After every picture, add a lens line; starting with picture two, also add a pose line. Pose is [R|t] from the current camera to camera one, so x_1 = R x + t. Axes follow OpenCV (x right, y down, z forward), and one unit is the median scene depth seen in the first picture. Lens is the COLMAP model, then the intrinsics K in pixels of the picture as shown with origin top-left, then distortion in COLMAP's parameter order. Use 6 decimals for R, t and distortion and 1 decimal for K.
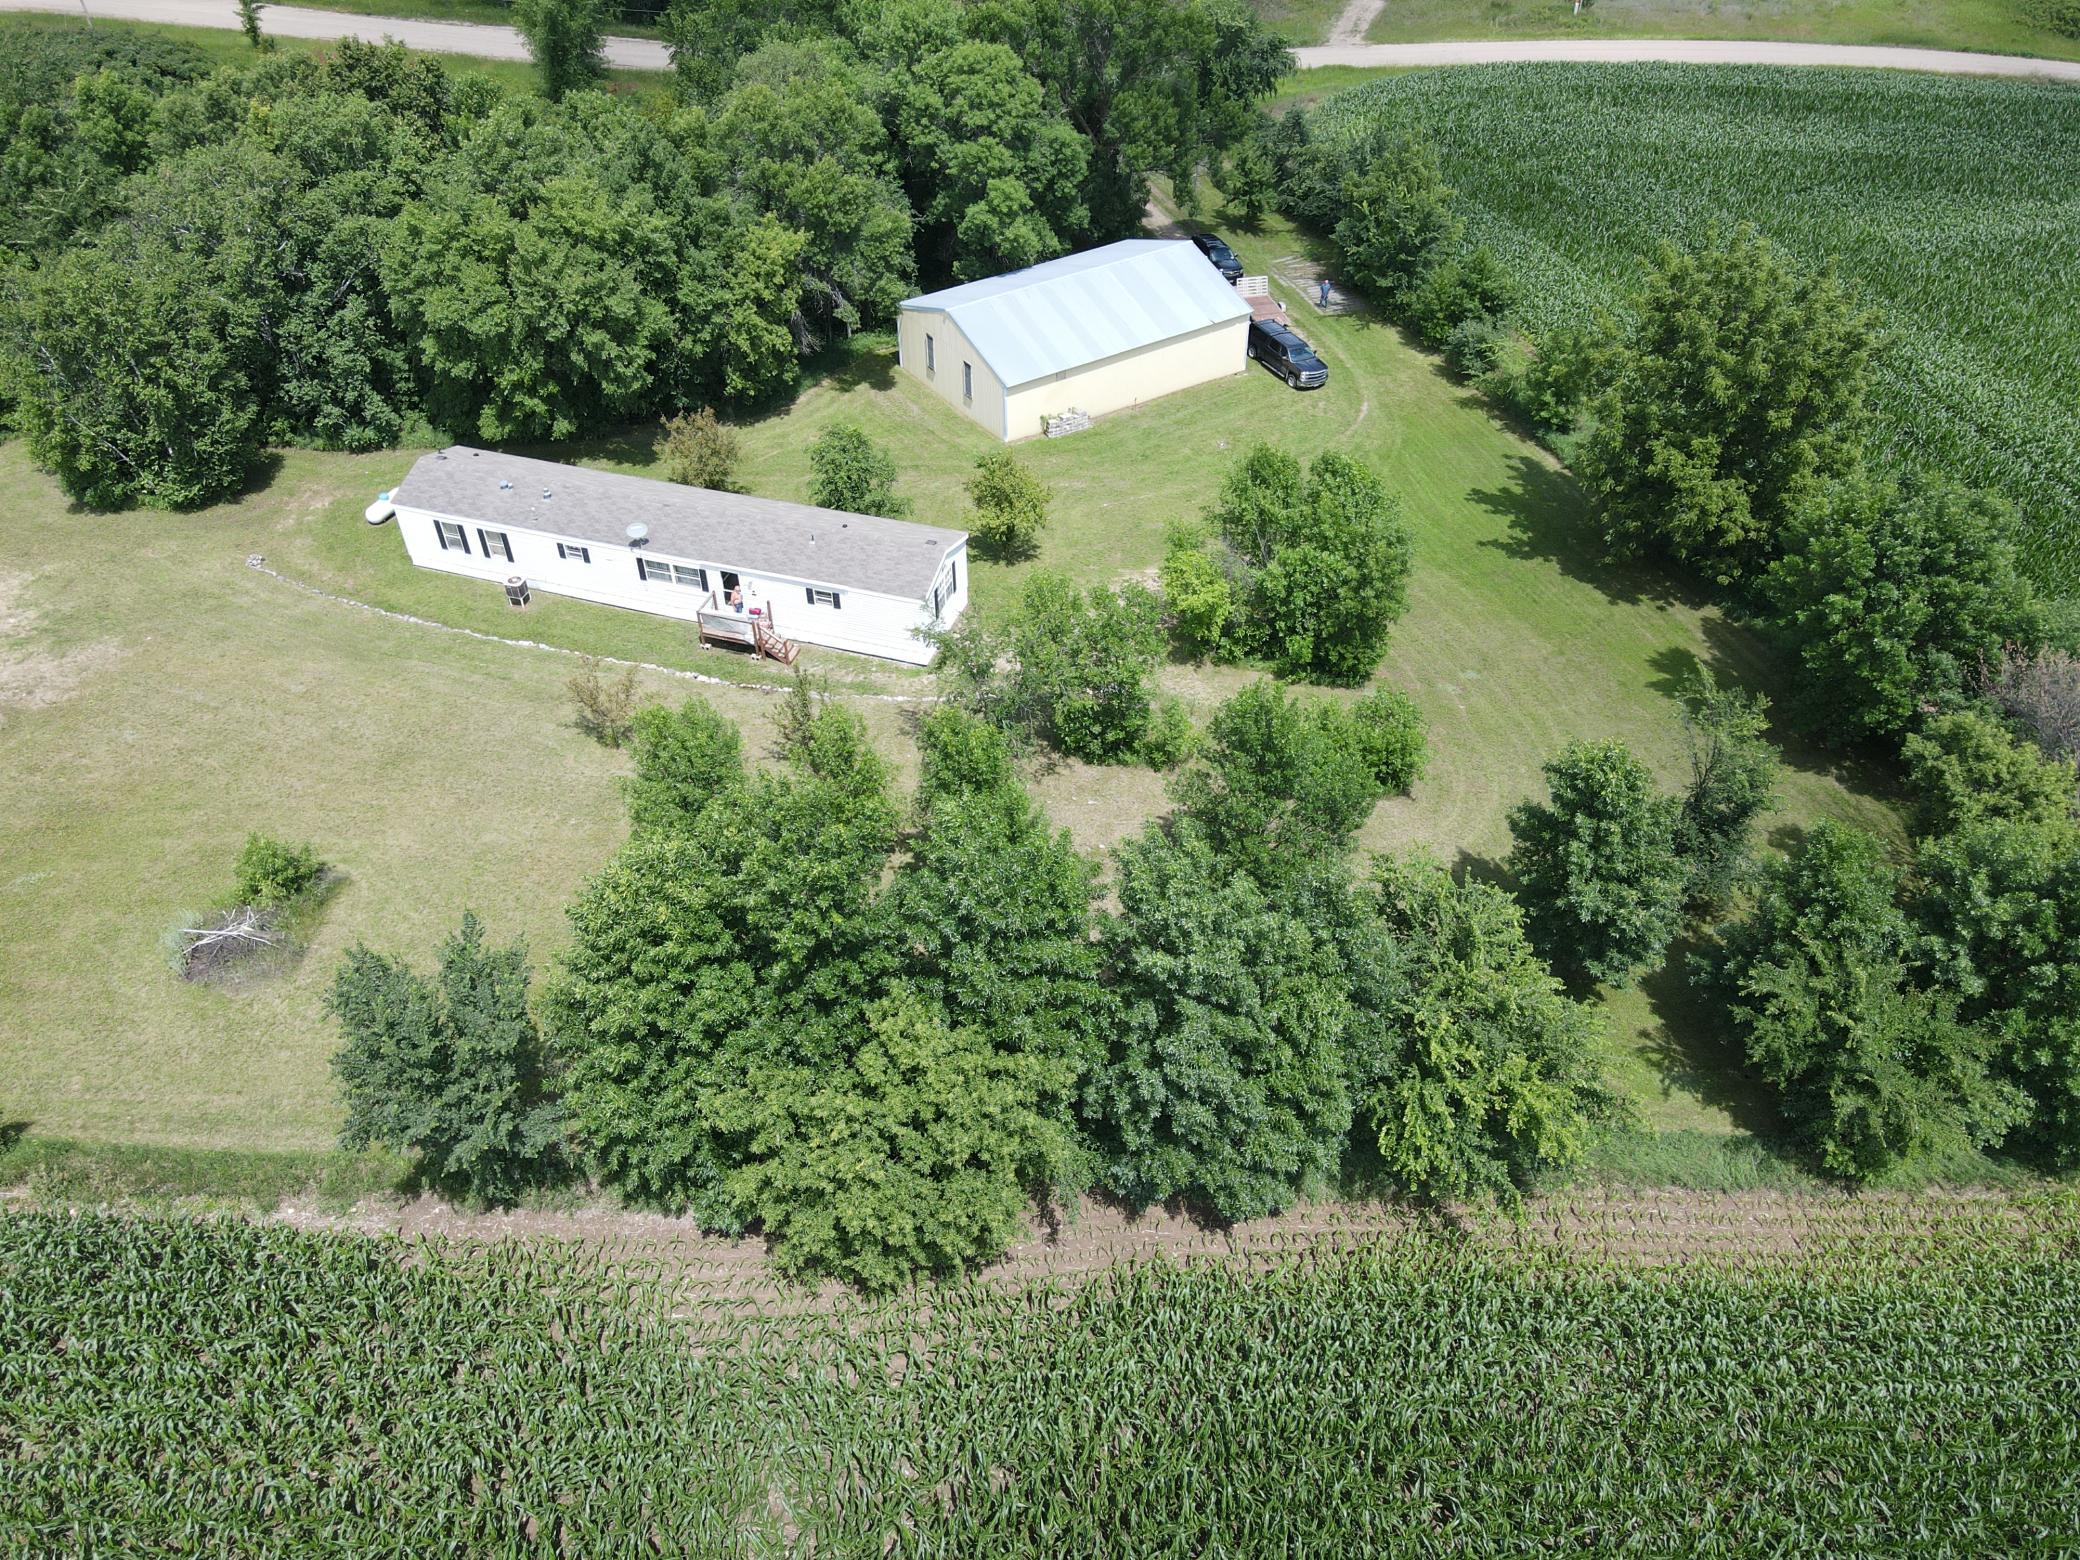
lens RADIAL K [[1529.1, 0, 1042.0], [0, 1529.1, 794.4], [0, 0, 1]] dist [-0.018509, 0.066333]
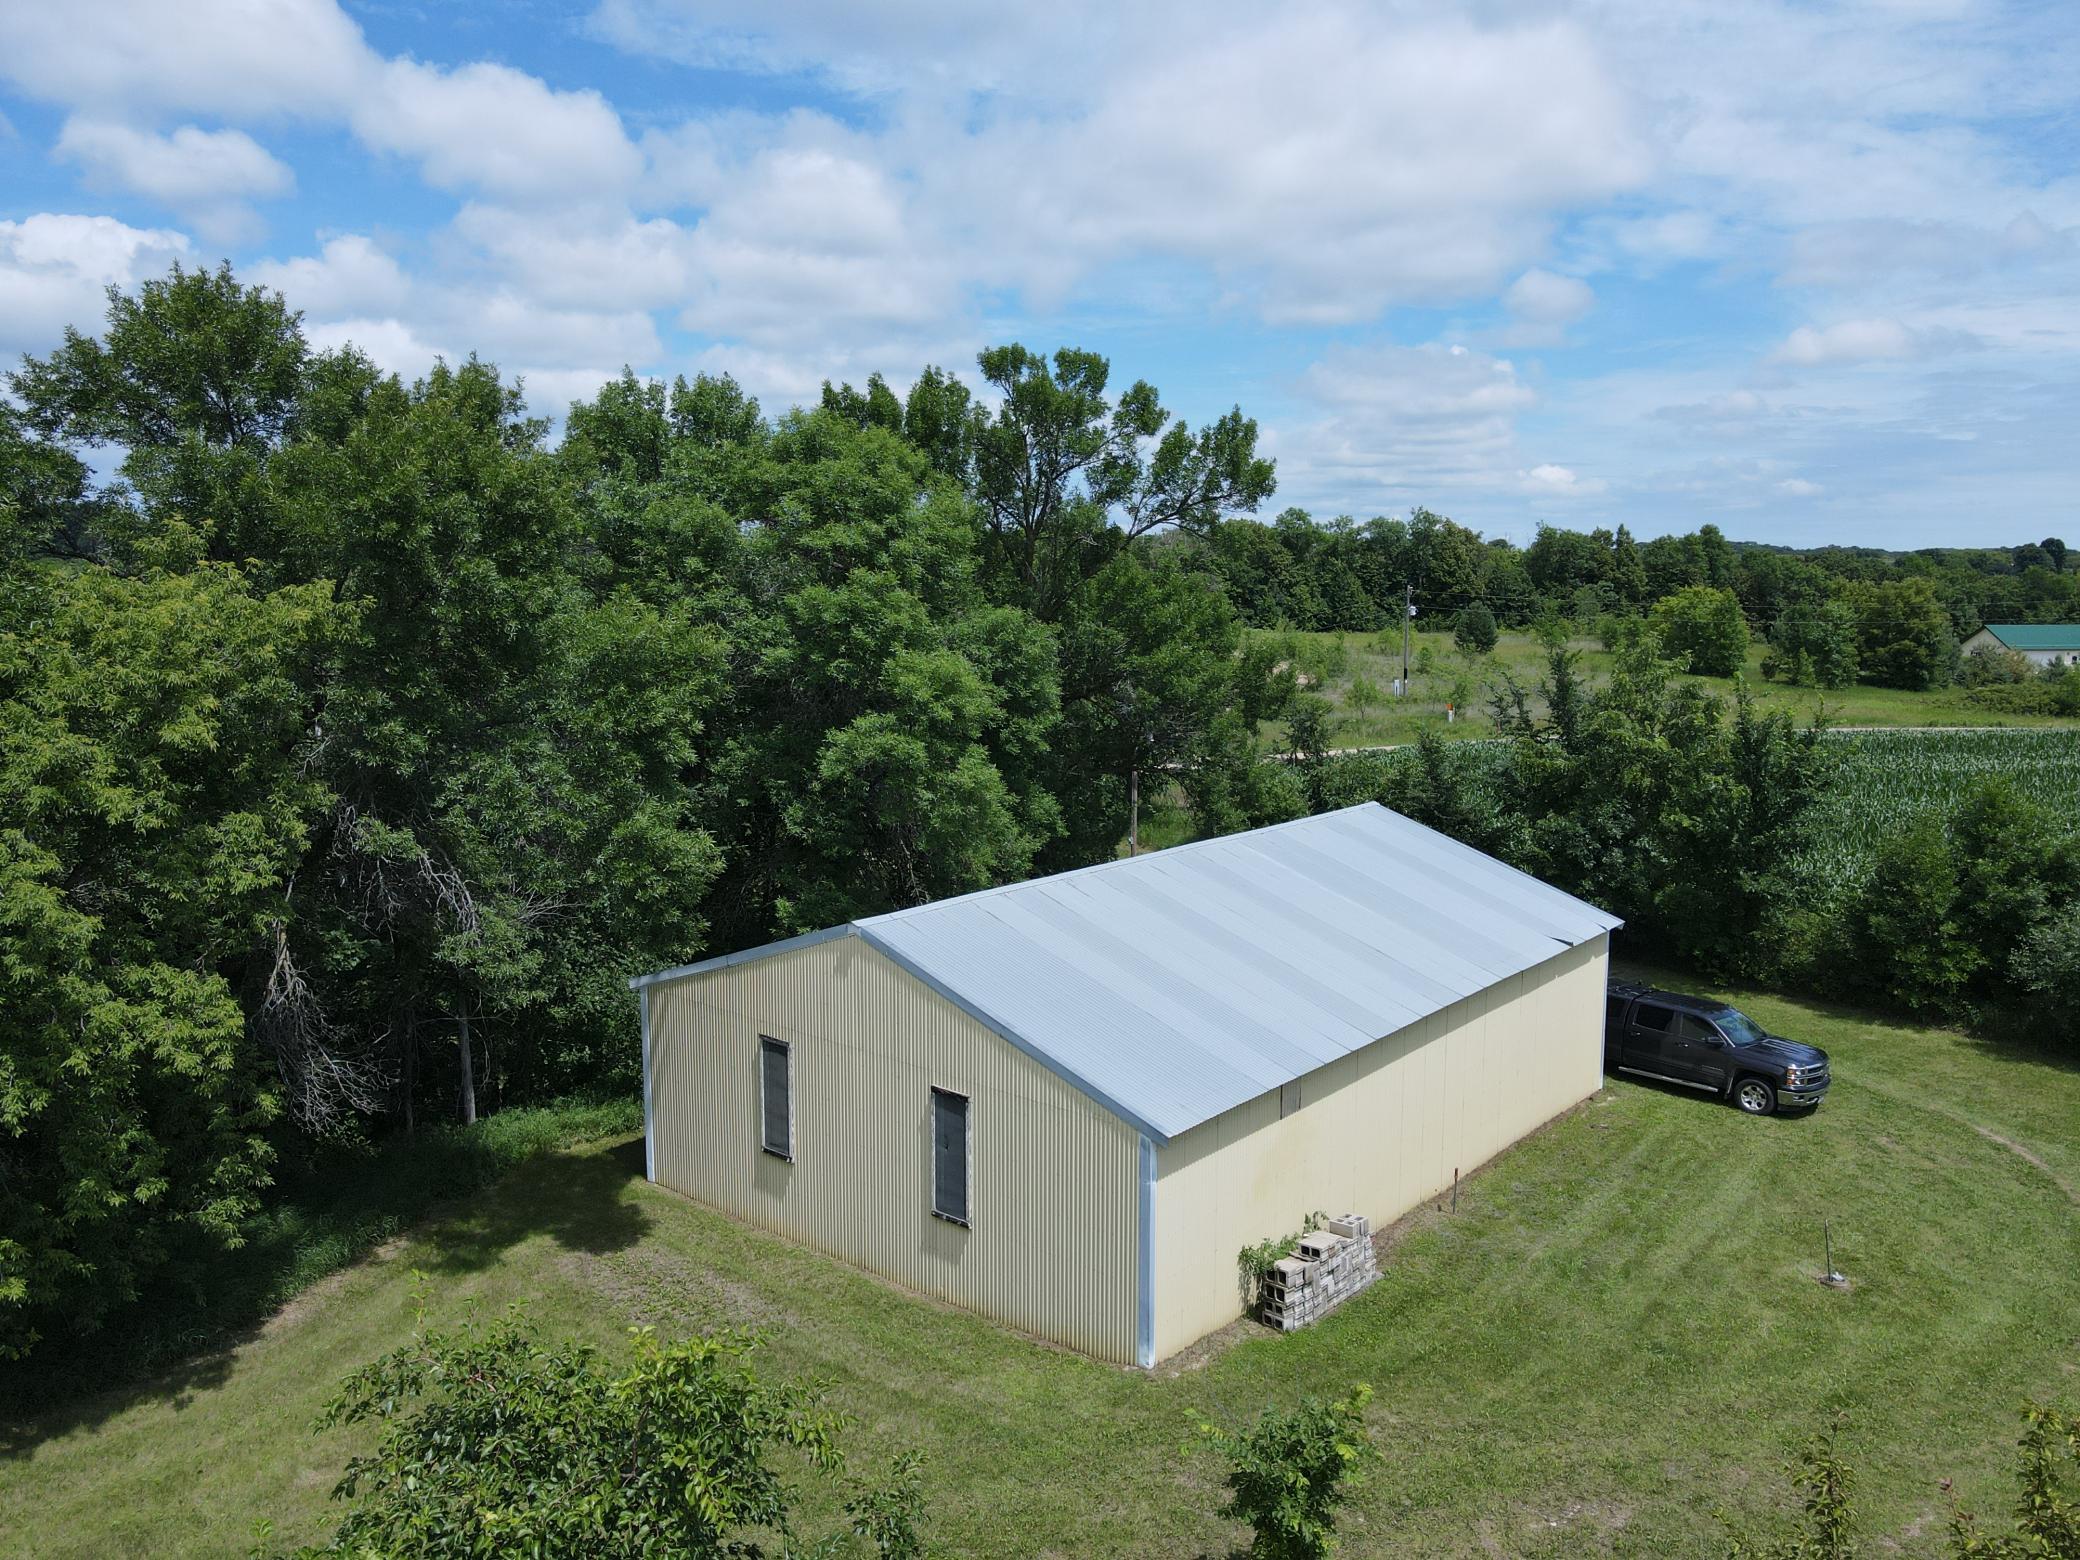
lens RADIAL K [[1529.1, 0, 1042.0], [0, 1529.1, 794.4], [0, 0, 1]] dist [-0.018509, 0.066333]
pose [[0.961147, -0.037724, 0.273445, -0.123536], [0.183984, 0.826039, -0.532738, -0.205315], [-0.205780, 0.562349, 0.800886, 0.865018]]
